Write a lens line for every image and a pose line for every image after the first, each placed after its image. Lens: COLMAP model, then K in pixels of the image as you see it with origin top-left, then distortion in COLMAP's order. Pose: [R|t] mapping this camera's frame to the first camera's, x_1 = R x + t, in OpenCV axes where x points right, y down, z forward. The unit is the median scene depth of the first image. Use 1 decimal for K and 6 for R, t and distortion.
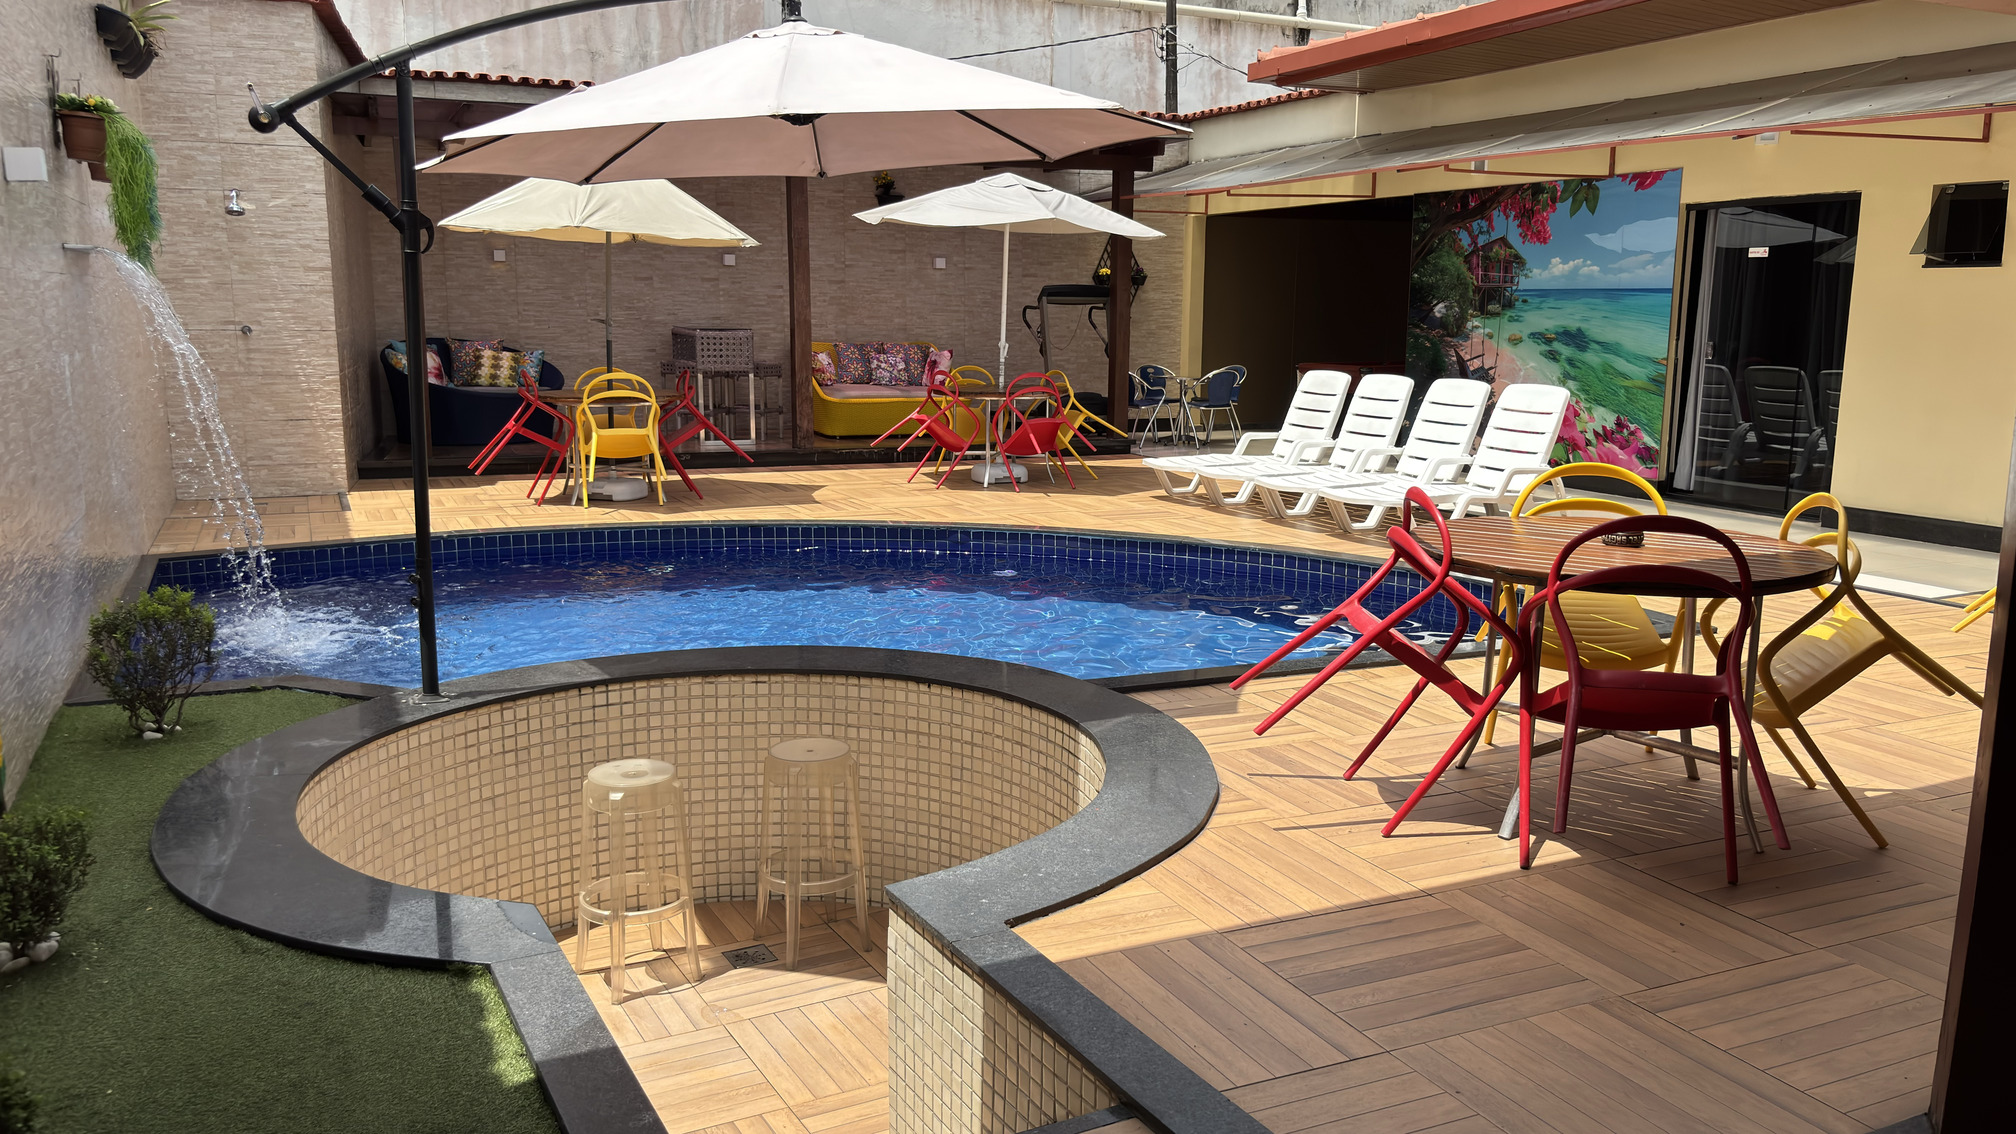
lens RADIAL K [[1520.6, 0, 1008.0], [0, 1520.6, 567.0], [0, 0, 1]] dist [0.049908, -0.079975]
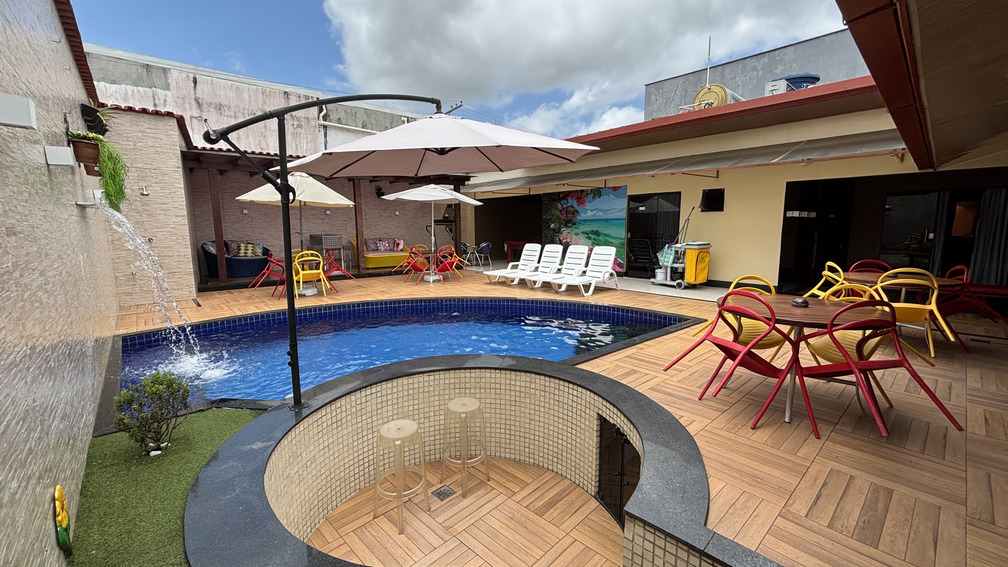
lens RADIAL K [[409.3, 0, 505.5], [0, 409.3, 280.7], [0, 0, 1]] dist [0.001416, -0.000999]
pose [[0.958115, -0.051820, 0.281658, -0.133148], [0.062090, 0.997687, -0.027653, -0.031382], [-0.279574, 0.043983, 0.959116, 0.184844]]
